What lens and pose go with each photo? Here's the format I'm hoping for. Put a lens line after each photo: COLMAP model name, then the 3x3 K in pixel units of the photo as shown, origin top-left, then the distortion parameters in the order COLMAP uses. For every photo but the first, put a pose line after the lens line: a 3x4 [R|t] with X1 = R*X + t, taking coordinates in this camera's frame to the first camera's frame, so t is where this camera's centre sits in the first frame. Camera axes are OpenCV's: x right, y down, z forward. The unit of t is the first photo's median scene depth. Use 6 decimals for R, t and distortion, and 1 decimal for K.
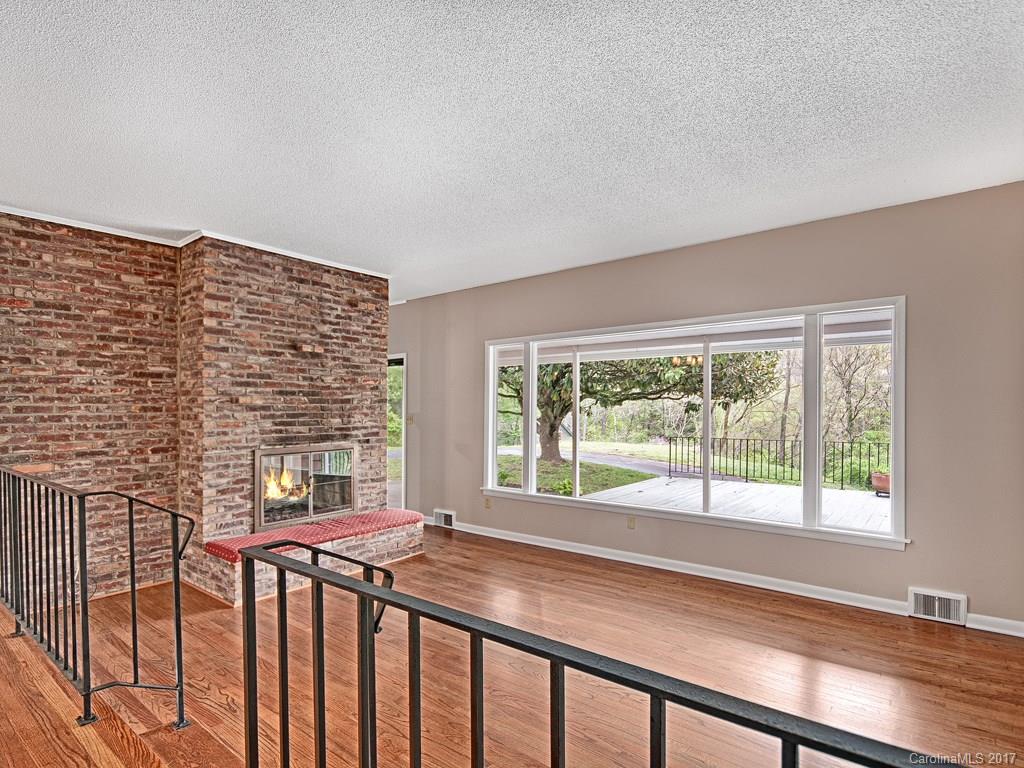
lens RADIAL K [[541.0, 0, 489.2], [0, 541.0, 410.2], [0, 0, 1]] dist [0.000460, 0.001220]
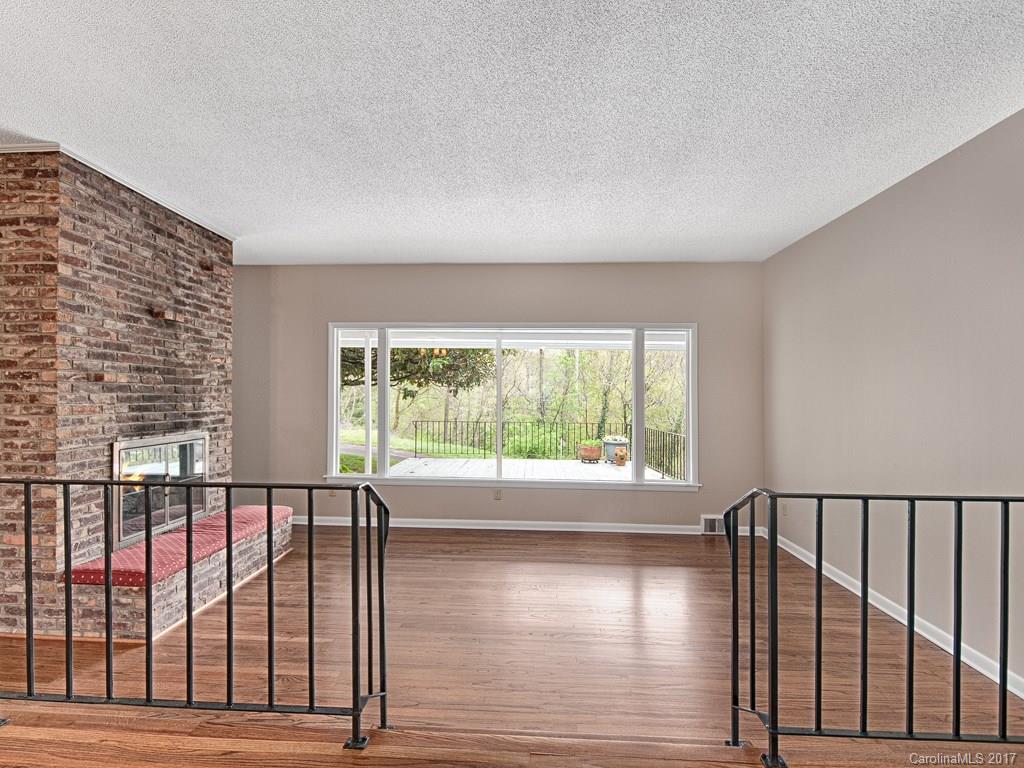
lens RADIAL K [[541.0, 0, 504.3], [0, 541.0, 392.3], [0, 0, 1]] dist [0.000460, 0.001220]
pose [[0.816673, 0.017716, 0.576829, -0.403812], [-0.013892, 0.999843, -0.011039, 0.002617], [-0.576934, 0.001002, 0.816790, 0.051332]]
